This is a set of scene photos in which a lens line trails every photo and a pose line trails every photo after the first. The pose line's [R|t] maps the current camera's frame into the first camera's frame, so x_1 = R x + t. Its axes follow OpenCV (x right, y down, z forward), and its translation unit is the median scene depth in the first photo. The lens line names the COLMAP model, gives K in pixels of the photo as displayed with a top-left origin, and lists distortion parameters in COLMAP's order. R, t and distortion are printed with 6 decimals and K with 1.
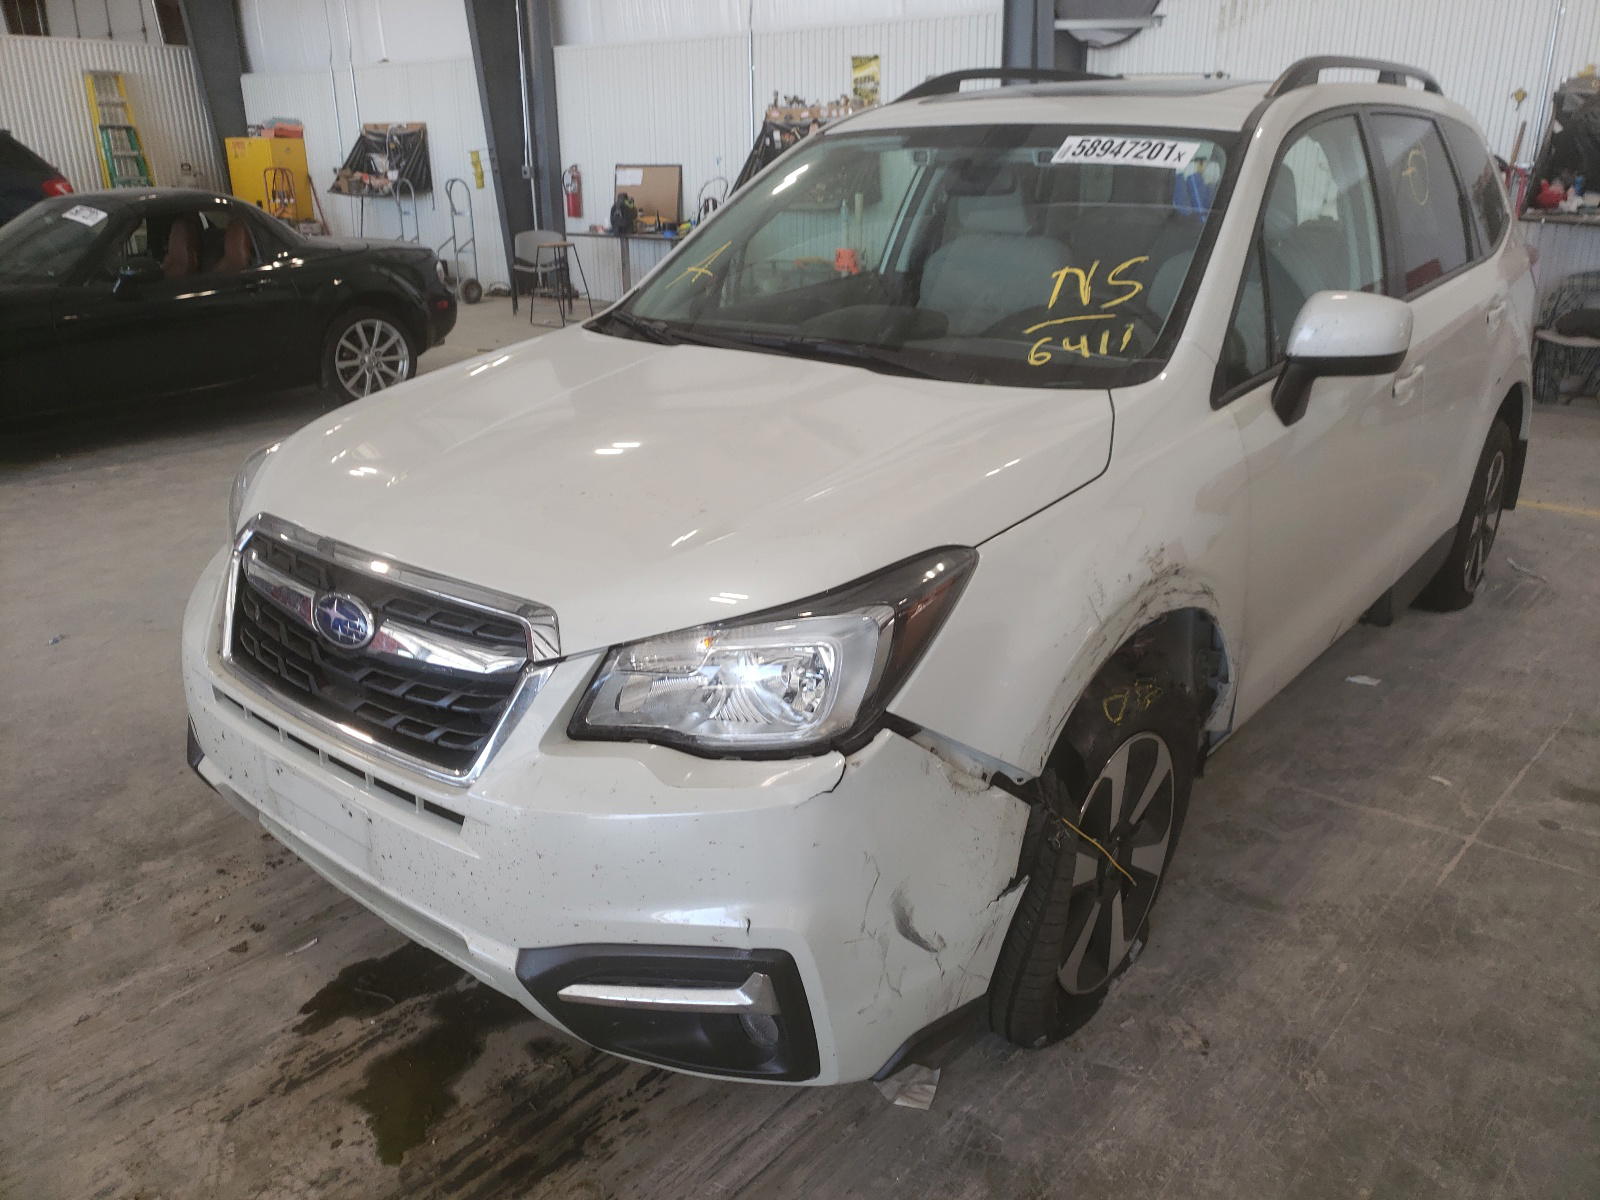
lens RADIAL K [[1224.3, 0, 800.0], [0, 1224.3, 600.0], [0, 0, 1]] dist [-0.000881, 0.034530]
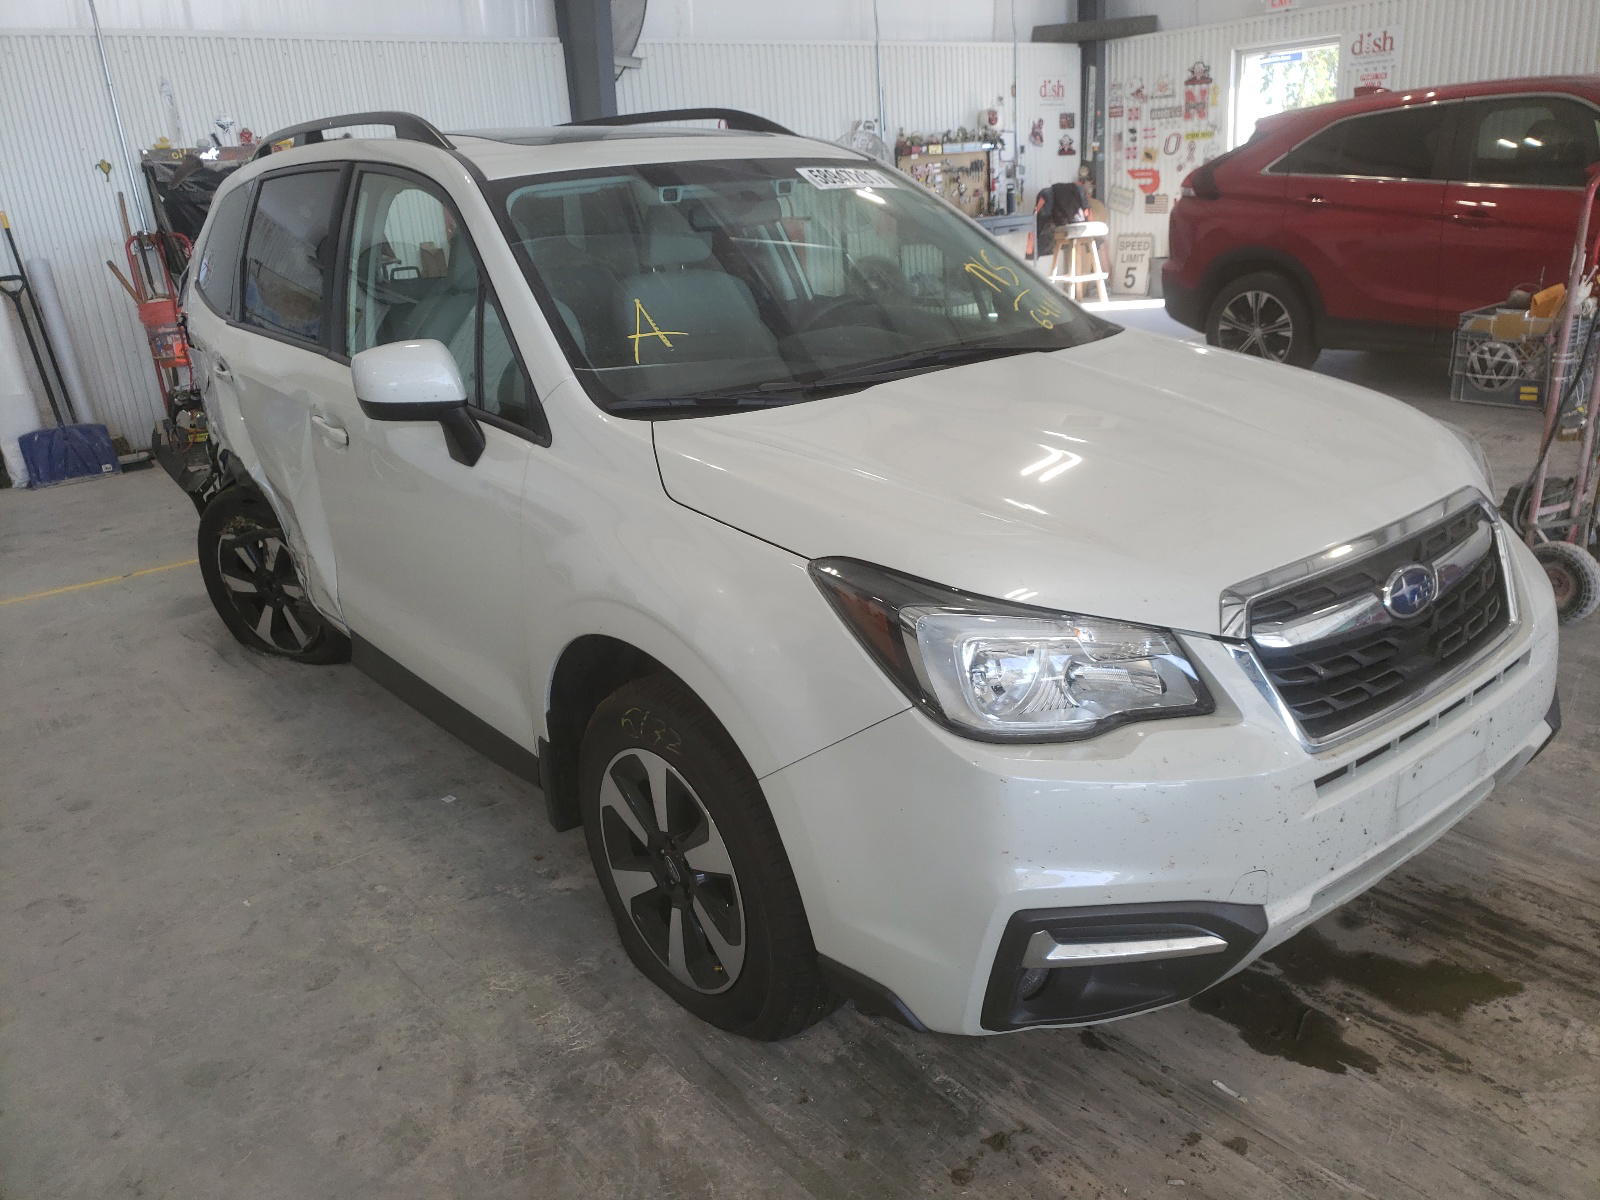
lens RADIAL K [[1247.5, 0, 800.0], [0, 1247.5, 600.0], [0, 0, 1]] dist [0.007808, 0.000361]
pose [[0.198980, -0.328983, 0.923134, -1.321554], [0.391539, 0.890211, 0.232855, -0.388333], [-0.898390, 0.315109, 0.305944, 1.024321]]
